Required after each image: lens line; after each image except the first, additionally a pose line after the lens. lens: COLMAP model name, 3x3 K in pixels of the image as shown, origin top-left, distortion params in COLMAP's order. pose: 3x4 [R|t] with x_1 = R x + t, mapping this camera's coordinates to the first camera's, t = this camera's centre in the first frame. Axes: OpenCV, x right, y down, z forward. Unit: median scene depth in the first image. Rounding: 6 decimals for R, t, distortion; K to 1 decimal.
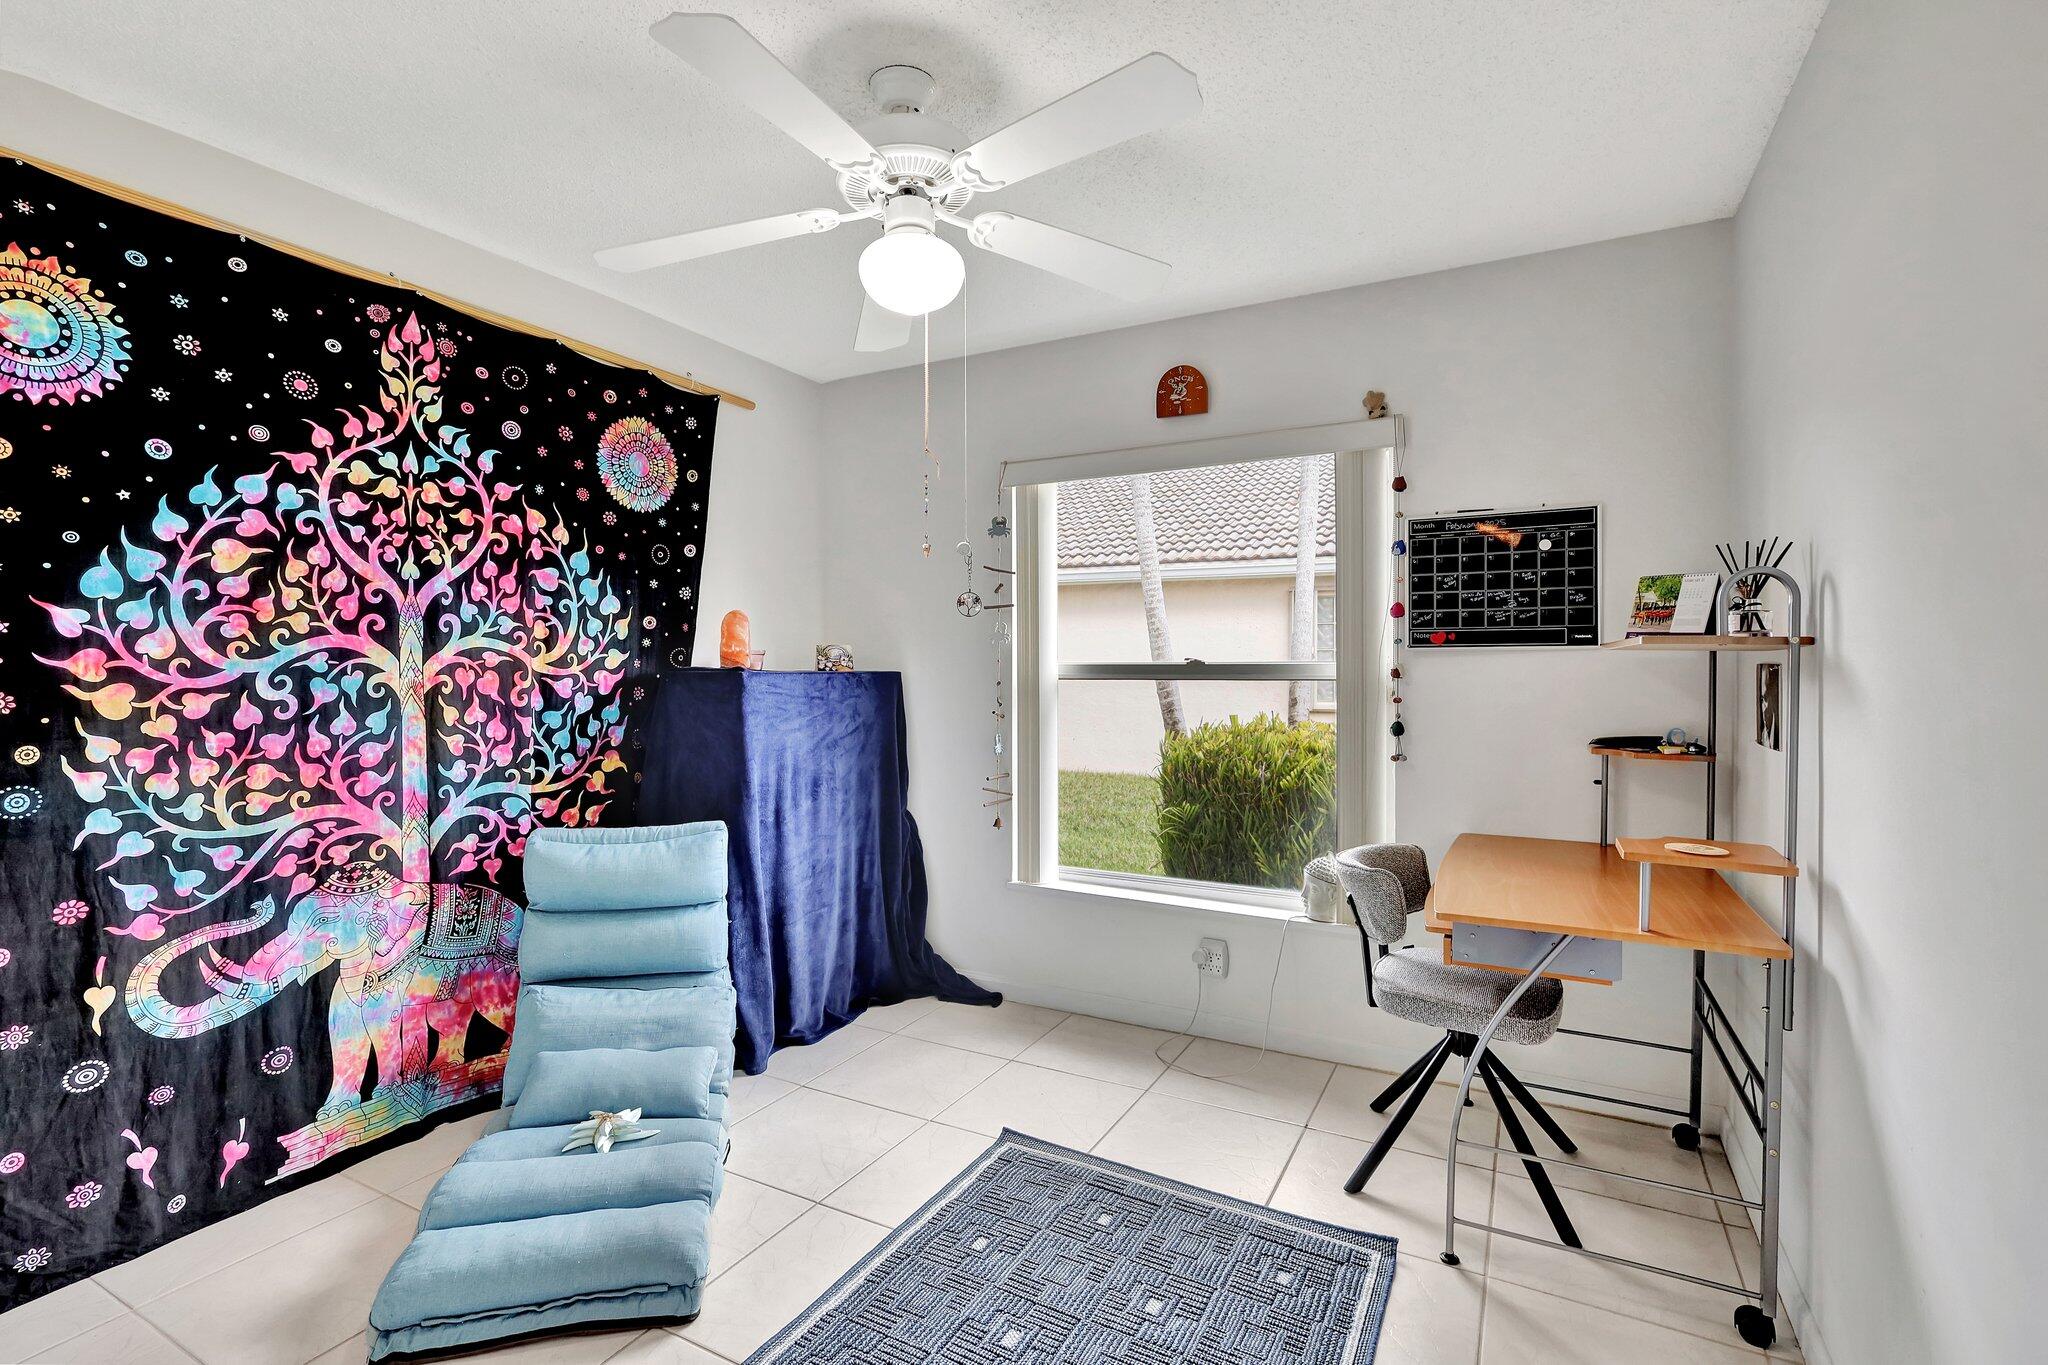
lens RADIAL K [[950.9, 0, 1027.6], [0, 950.9, 666.0], [0, 0, 1]] dist [-0.000379, -0.000378]
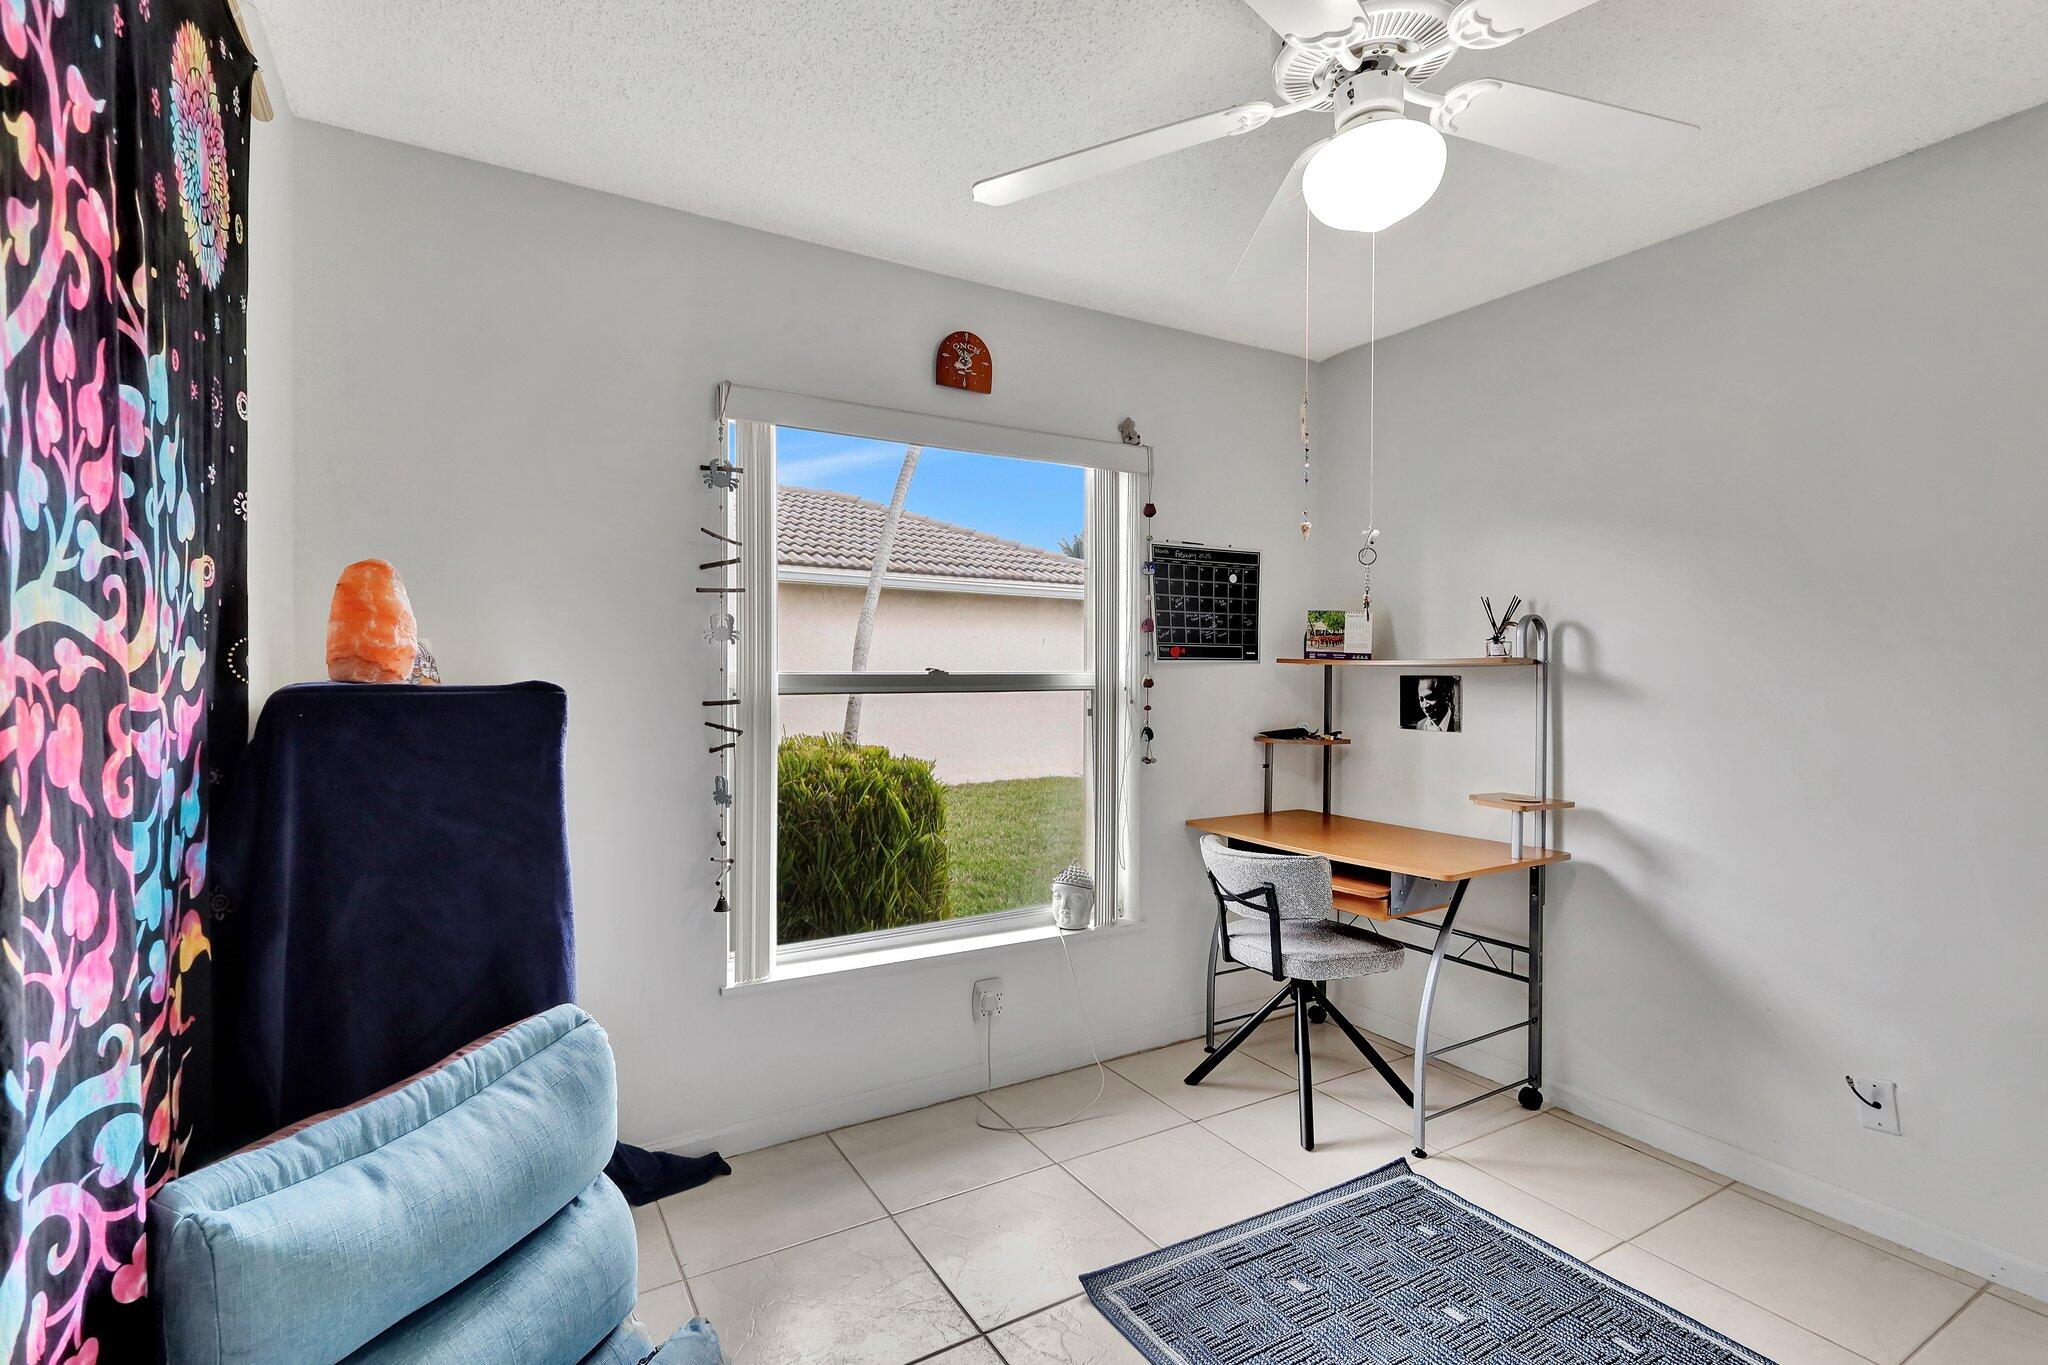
lens RADIAL K [[950.8, 0, 1026.9], [0, 950.8, 674.5], [0, 0, 1]] dist [0.002361, 0.000100]
pose [[0.512347, -0.001564, 0.858777, -0.663433], [-0.001200, 0.999996, 0.002537, -0.005237], [-0.858778, -0.002330, 0.512343, 0.599685]]
